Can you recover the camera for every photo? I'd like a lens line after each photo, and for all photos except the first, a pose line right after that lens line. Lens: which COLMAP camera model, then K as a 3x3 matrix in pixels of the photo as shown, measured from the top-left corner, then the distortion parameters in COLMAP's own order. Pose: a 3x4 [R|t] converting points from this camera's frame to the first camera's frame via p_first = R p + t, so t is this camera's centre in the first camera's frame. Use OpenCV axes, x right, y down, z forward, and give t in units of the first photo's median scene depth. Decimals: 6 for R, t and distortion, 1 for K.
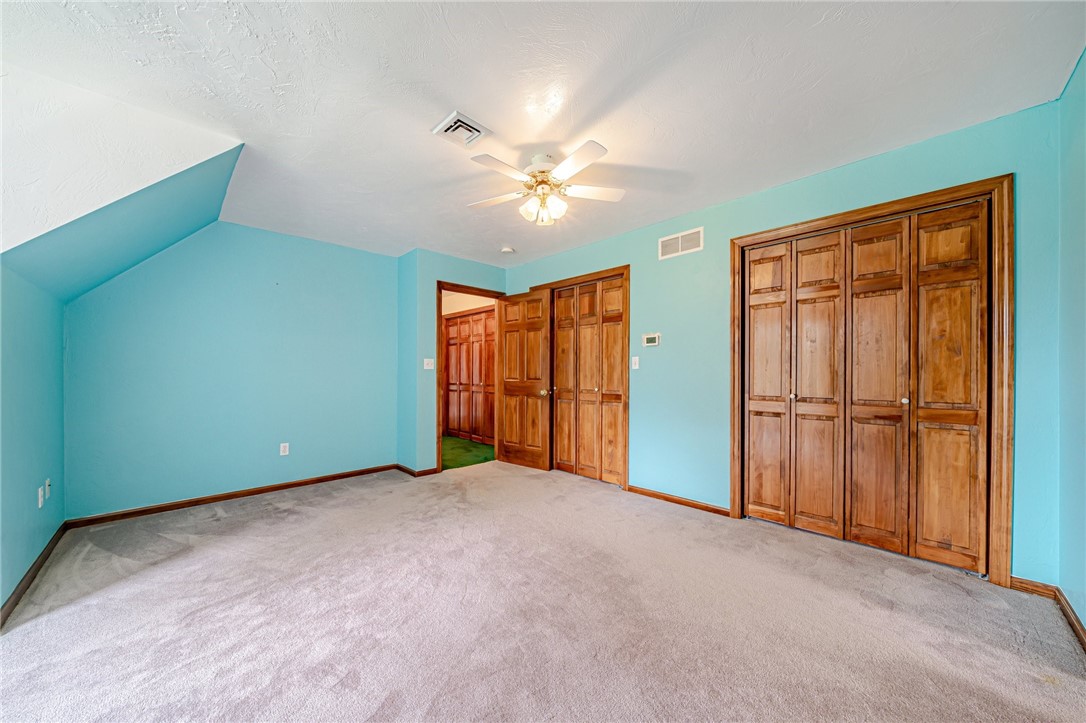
lens RADIAL K [[380.6, 0, 538.9], [0, 380.6, 368.6], [0, 0, 1]] dist [-0.001361, -0.000336]
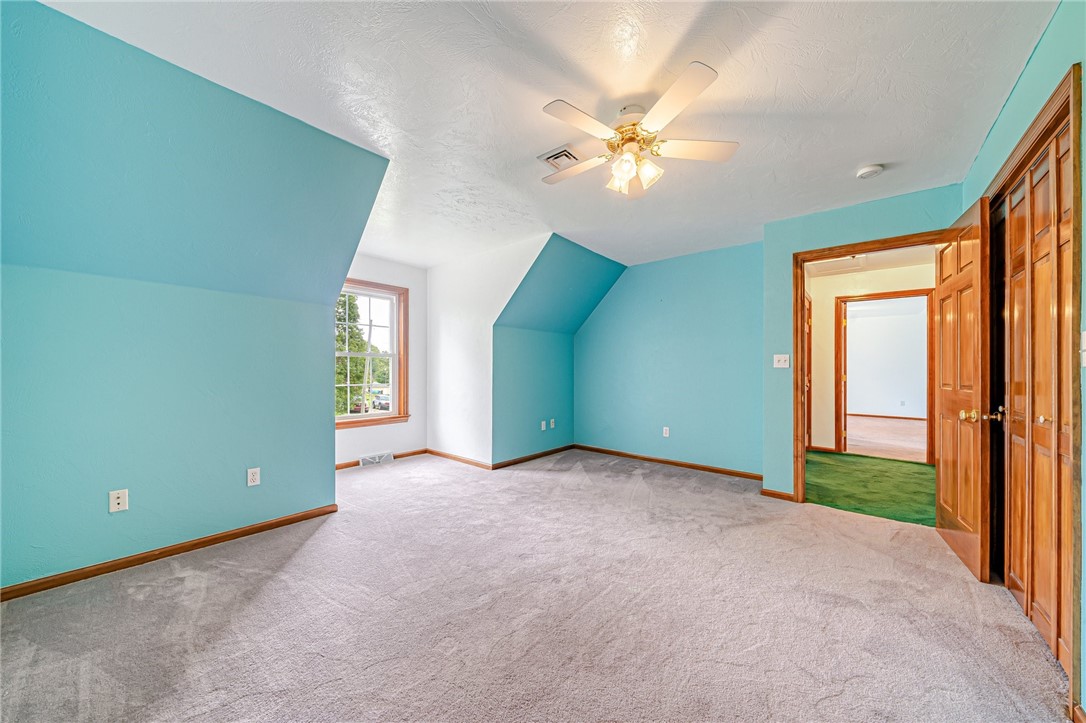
lens RADIAL K [[380.6, 0, 540.9], [0, 380.6, 362.4], [0, 0, 1]] dist [-0.001361, -0.000336]
pose [[0.081388, -0.013850, -0.996586, 0.593850], [-0.000434, 0.999903, -0.013932, 0.002026], [0.996682, 0.001567, 0.081374, 0.538515]]
